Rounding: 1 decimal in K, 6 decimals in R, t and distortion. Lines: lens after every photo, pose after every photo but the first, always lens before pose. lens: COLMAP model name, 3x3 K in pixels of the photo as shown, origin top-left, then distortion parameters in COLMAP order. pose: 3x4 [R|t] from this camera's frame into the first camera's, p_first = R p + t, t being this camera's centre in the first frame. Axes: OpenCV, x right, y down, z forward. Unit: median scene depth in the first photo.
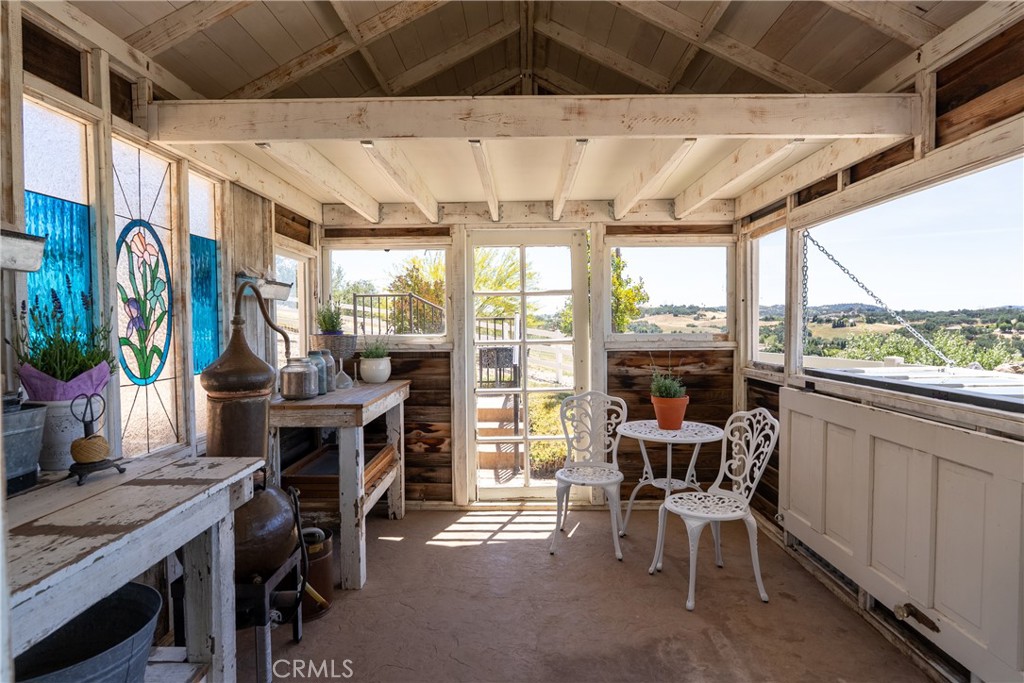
lens RADIAL K [[578.9, 0, 513.6], [0, 578.9, 344.1], [0, 0, 1]] dist [-0.021390, 0.001212]
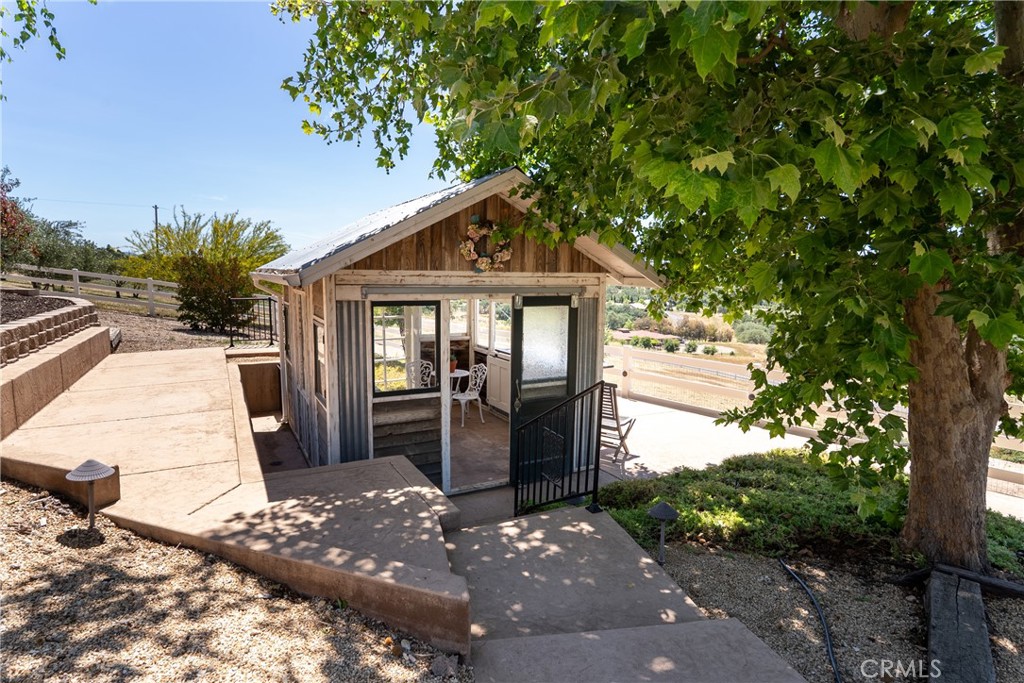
lens RADIAL K [[578.9, 0, 512.0], [0, 578.9, 344.0], [0, 0, 1]] dist [-0.021390, 0.001212]
pose [[0.886991, -0.037626, 0.460252, -0.121184], [-0.002872, 0.996206, 0.086975, -0.037950], [-0.461778, -0.078468, 0.883518, -0.257730]]
